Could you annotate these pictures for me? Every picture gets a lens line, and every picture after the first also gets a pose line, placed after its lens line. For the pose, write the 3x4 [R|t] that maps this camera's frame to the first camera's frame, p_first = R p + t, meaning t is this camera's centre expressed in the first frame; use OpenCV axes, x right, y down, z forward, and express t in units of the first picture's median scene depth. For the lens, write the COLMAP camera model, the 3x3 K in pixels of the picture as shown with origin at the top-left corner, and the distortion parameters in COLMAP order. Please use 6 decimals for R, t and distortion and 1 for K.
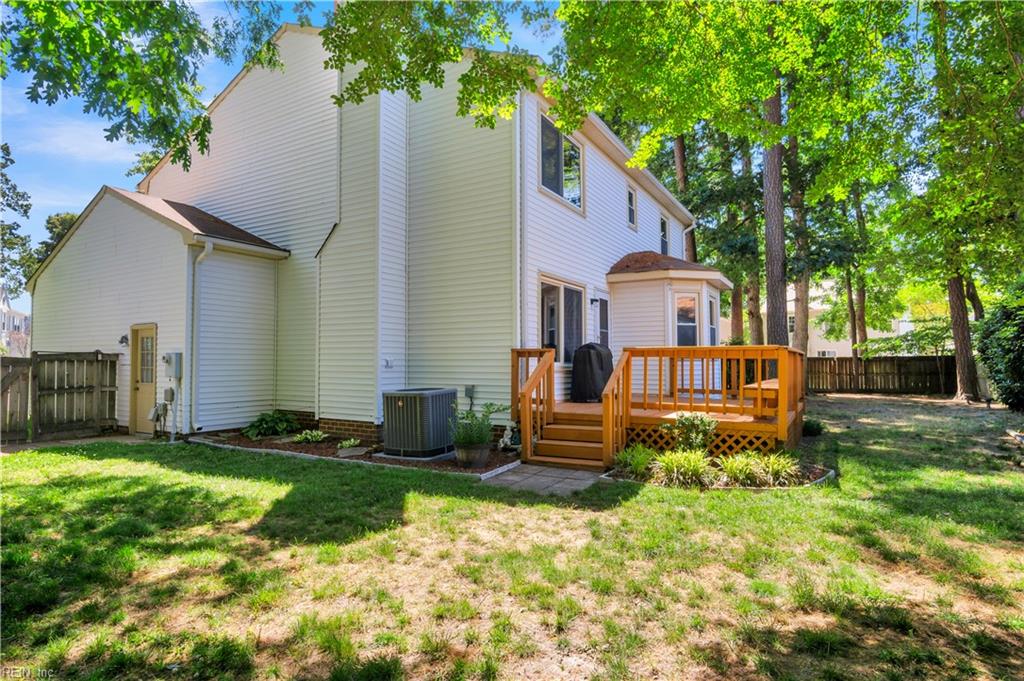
lens RADIAL K [[560.9, 0, 507.7], [0, 560.9, 373.4], [0, 0, 1]] dist [-0.000894, -0.000502]
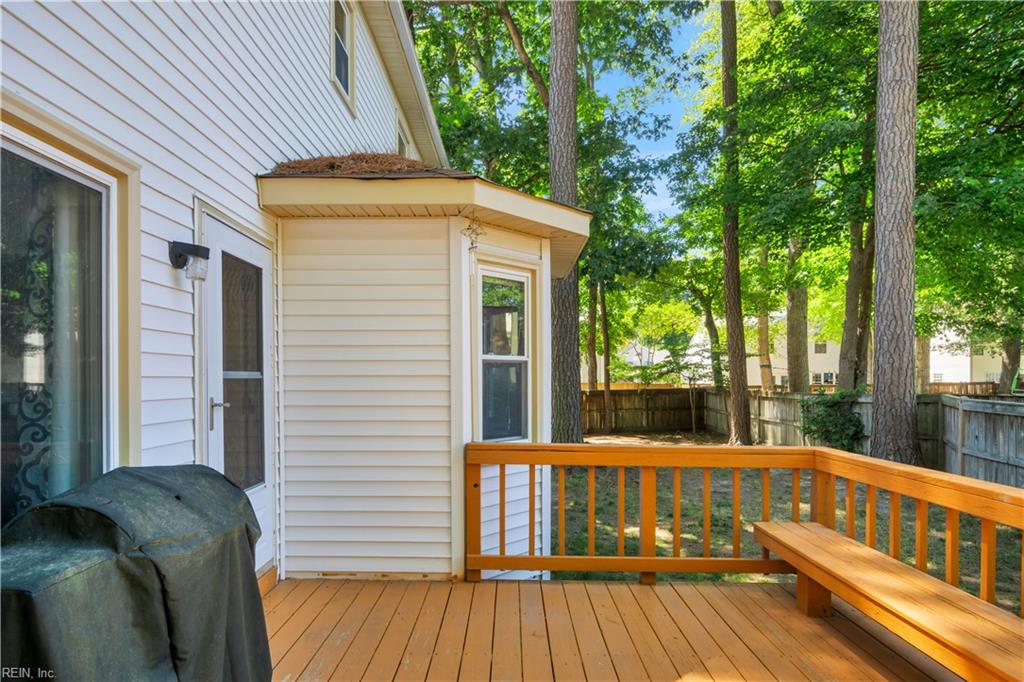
lens RADIAL K [[560.9, 0, 507.7], [0, 560.9, 373.9], [0, 0, 1]] dist [-0.000894, -0.000502]
pose [[0.862440, 0.003930, 0.506143, 0.141539], [0.008448, 0.999719, -0.022157, -0.070309], [-0.506088, 0.023385, 0.862165, 0.694914]]
